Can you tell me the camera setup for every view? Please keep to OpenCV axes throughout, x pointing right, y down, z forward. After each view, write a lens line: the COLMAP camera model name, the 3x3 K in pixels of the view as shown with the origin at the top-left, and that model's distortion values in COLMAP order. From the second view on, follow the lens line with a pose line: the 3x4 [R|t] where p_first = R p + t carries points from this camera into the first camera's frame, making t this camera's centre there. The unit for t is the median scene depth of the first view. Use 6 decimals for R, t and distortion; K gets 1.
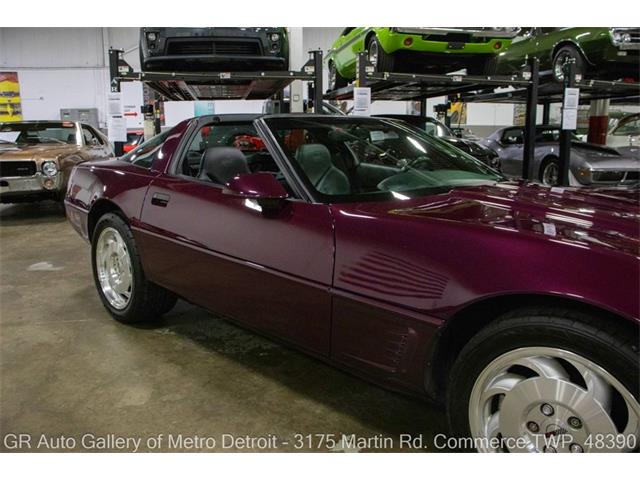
lens RADIAL K [[517.2, 0, 317.2], [0, 517.2, 241.7], [0, 0, 1]] dist [-0.158542, 0.119718]
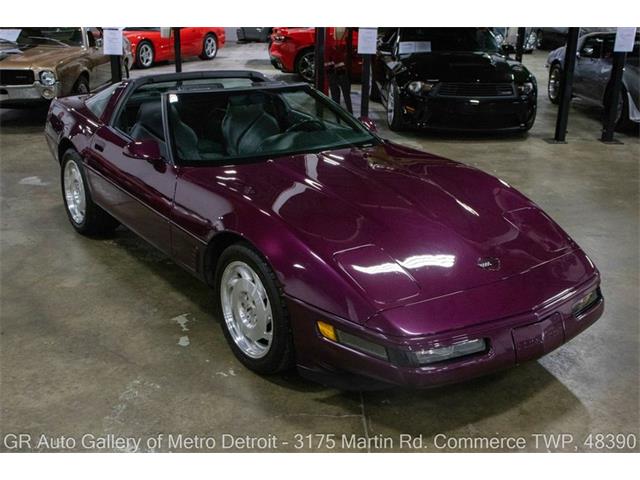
lens RADIAL K [[723.2, 0, 315.1], [0, 723.2, 237.8], [0, 0, 1]] dist [-0.007011, 0.055054]
pose [[0.981106, 0.077779, -0.177147, 0.519946], [-0.053253, 0.988828, 0.139224, -0.116555], [0.185997, -0.127160, 0.974287, -0.681251]]
